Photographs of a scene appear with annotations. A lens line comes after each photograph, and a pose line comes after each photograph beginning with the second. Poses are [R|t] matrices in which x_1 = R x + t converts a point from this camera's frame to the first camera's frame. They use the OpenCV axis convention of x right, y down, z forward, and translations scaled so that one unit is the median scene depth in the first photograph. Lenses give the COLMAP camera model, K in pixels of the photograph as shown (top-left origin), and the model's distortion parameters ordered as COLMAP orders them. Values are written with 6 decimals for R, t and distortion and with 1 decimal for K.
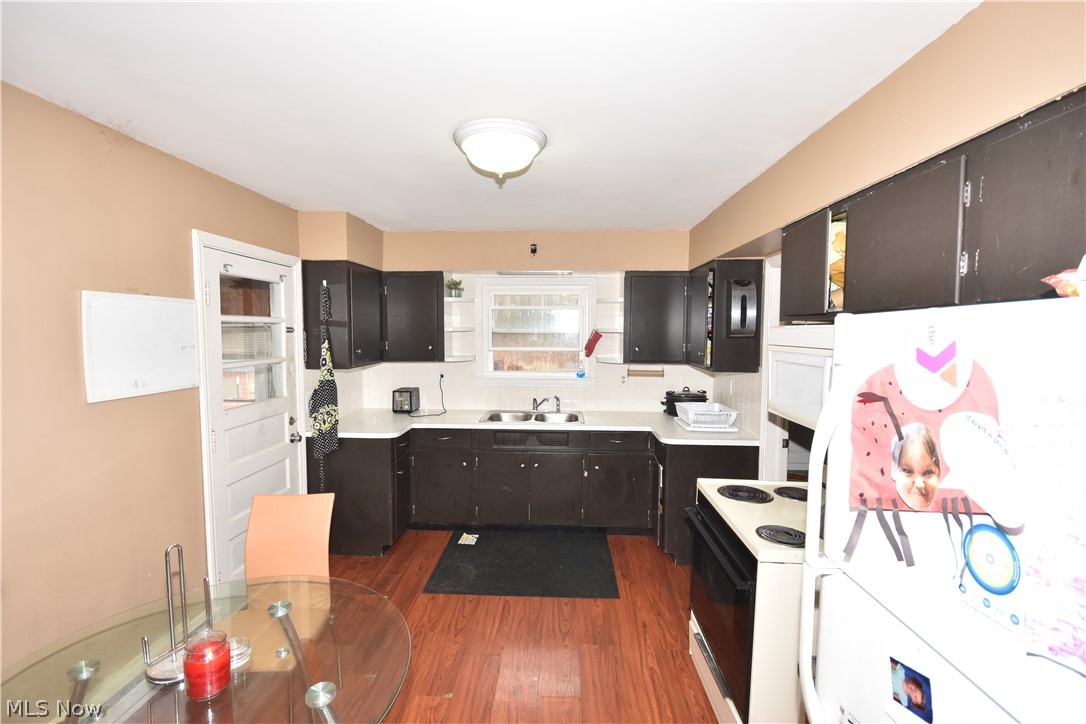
lens RADIAL K [[474.9, 0, 541.0], [0, 474.9, 363.2], [0, 0, 1]] dist [-0.003806, 0.000045]
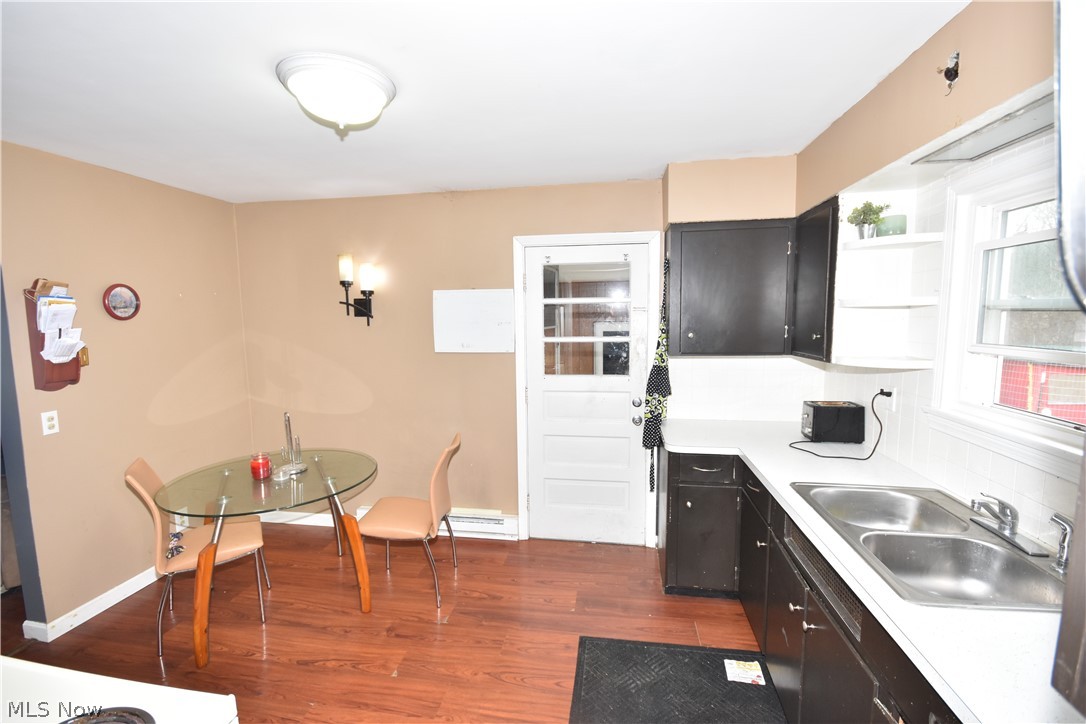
lens RADIAL K [[474.9, 0, 541.0], [0, 474.9, 363.2], [0, 0, 1]] dist [-0.003806, 0.000045]
pose [[-0.119424, 0.102169, -0.987572, 0.580148], [-0.056461, 0.992383, 0.109494, -0.069012], [0.991237, 0.068835, -0.112746, 1.145371]]
